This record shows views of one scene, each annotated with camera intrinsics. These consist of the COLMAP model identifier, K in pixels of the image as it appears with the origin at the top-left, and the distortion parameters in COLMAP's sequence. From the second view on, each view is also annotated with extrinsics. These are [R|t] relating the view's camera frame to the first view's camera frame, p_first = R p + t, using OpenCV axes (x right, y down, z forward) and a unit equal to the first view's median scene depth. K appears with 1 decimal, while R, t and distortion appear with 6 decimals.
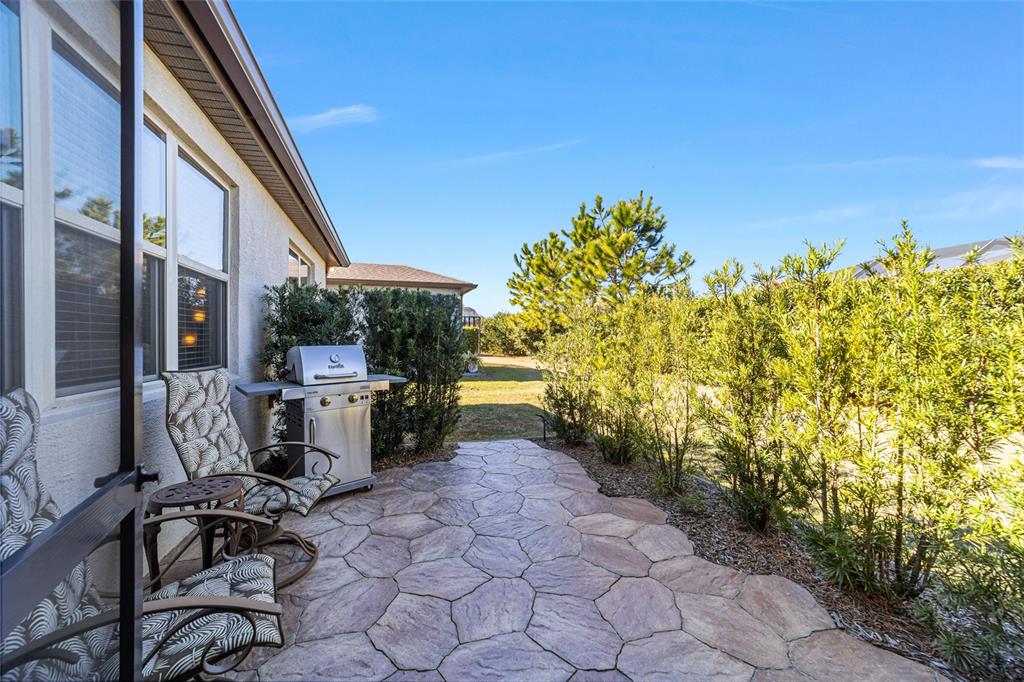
lens RADIAL K [[392.7, 0, 510.8], [0, 392.7, 338.4], [0, 0, 1]] dist [-0.019624, 0.008646]
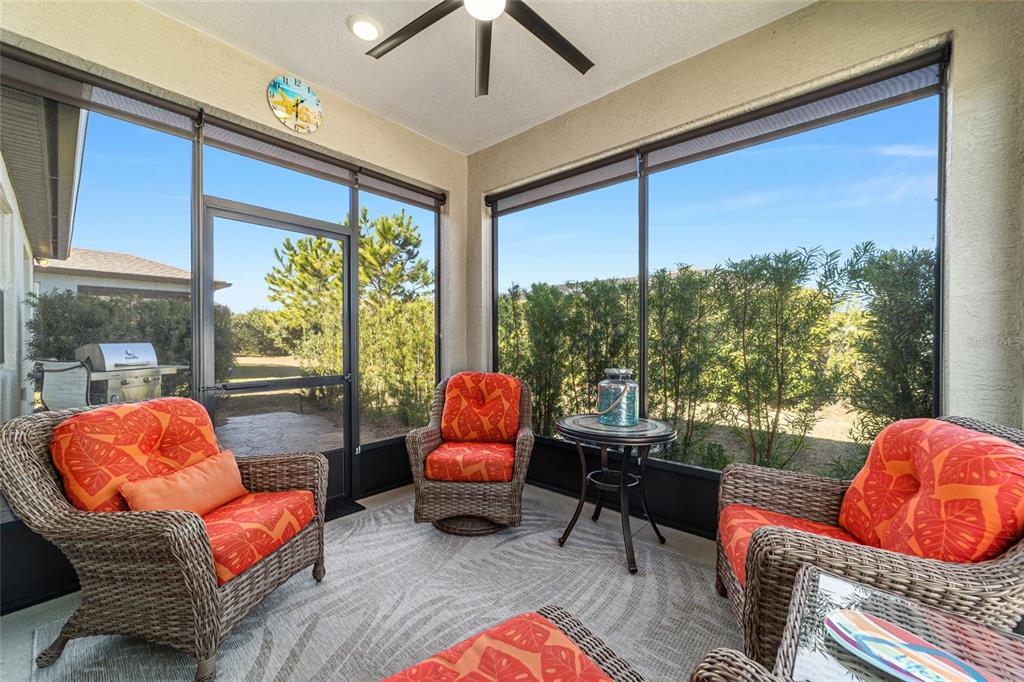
lens RADIAL K [[392.7, 0, 510.8], [0, 392.7, 338.4], [0, 0, 1]] dist [-0.019624, 0.008646]
pose [[0.849634, 0.000684, 0.527372, -0.003356], [-0.002389, 0.999994, 0.002552, -0.000923], [-0.527367, -0.003428, 0.849631, -0.155118]]
